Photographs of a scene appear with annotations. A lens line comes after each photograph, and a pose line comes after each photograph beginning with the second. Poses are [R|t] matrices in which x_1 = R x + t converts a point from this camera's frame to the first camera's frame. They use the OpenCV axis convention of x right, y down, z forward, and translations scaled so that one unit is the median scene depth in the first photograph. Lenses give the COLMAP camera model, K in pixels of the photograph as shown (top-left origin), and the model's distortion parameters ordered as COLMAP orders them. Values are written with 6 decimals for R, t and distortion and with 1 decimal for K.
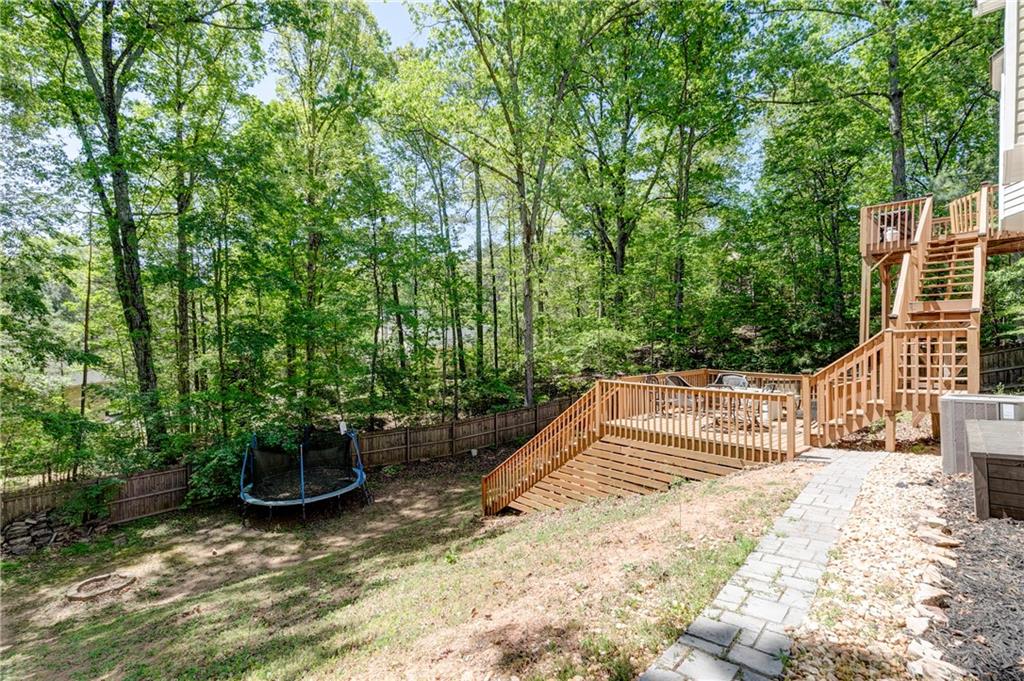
lens RADIAL K [[457.5, 0, 512.4], [0, 457.5, 345.8], [0, 0, 1]] dist [0.003107, -0.000636]
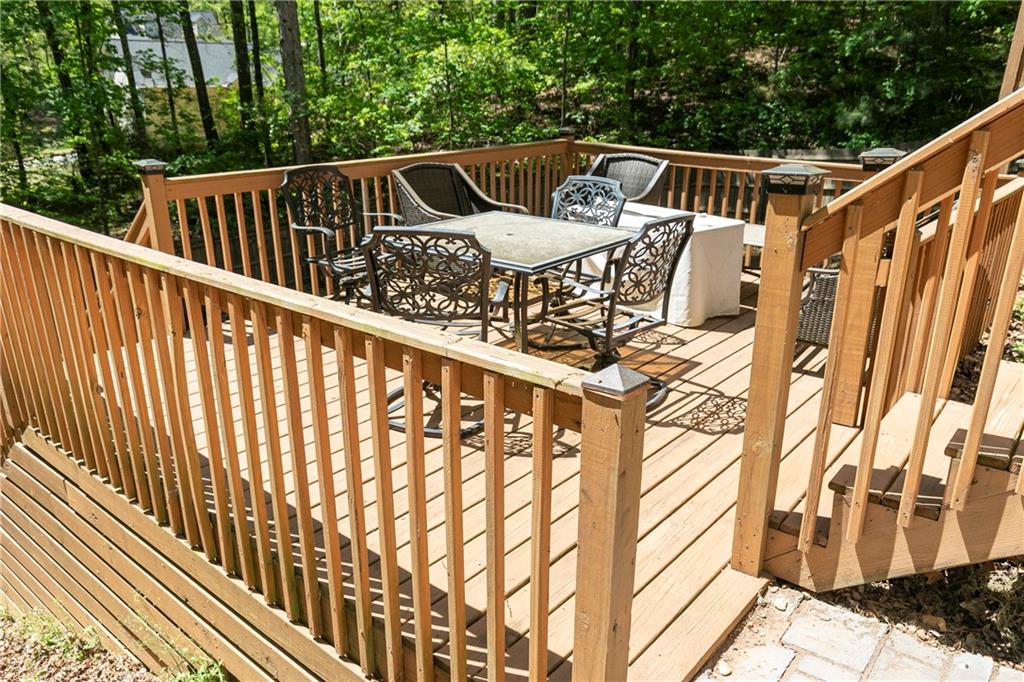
lens RADIAL K [[765.2, 0, 512.0], [0, 765.2, 341.0], [0, 0, 1]] dist [0.002025, 0.001026]
pose [[0.988650, -0.031269, 0.146947, 0.149147], [-0.016497, 0.949592, 0.313054, 0.009575], [-0.149328, -0.311925, 0.938298, 0.220892]]
